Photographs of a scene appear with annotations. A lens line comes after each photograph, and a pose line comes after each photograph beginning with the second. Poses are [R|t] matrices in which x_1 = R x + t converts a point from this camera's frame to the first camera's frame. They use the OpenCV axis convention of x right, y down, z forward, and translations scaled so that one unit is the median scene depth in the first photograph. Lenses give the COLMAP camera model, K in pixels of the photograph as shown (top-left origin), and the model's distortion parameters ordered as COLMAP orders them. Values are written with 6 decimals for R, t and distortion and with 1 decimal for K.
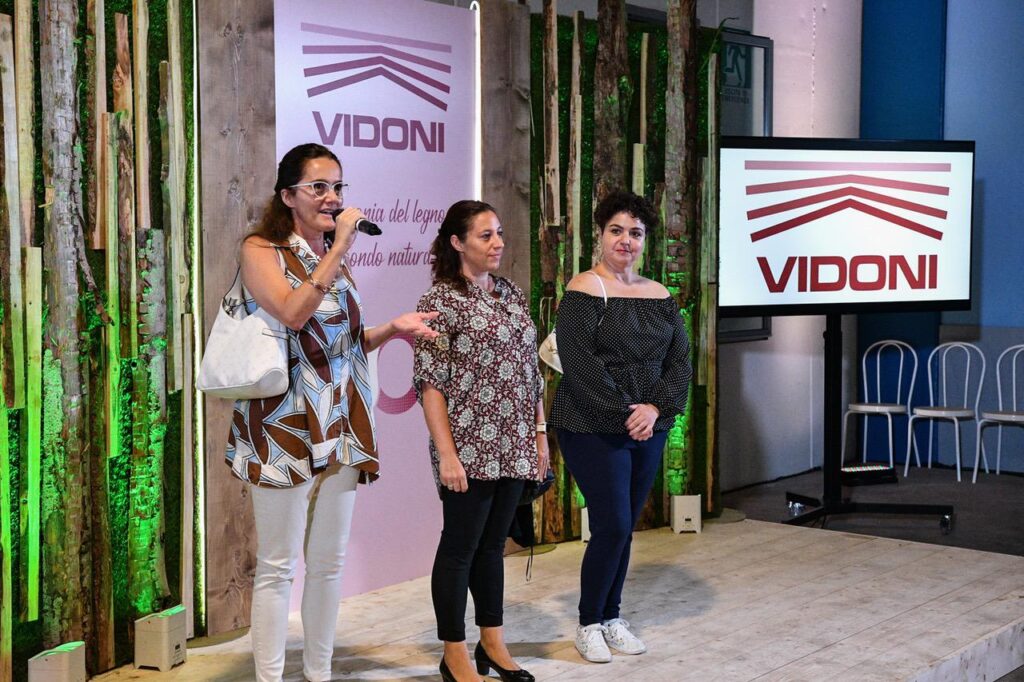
lens RADIAL K [[1514.6, 0, 512.0], [0, 1514.6, 341.0], [0, 0, 1]] dist [0.119343, 0.064765]
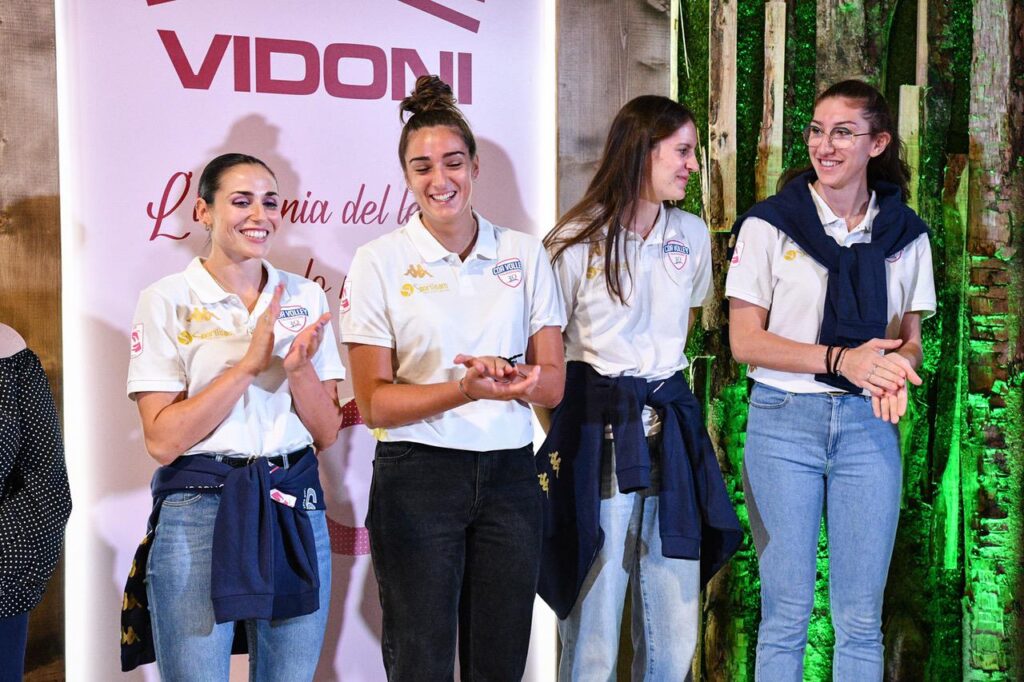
lens RADIAL K [[1514.6, 0, 512.0], [0, 1514.6, 341.0], [0, 0, 1]] dist [0.119343, 0.064765]
pose [[0.907254, 0.021112, -0.420053, 0.223955], [-0.029417, 0.999479, -0.013304, -0.027796], [0.419553, 0.024427, 0.907402, 0.502960]]
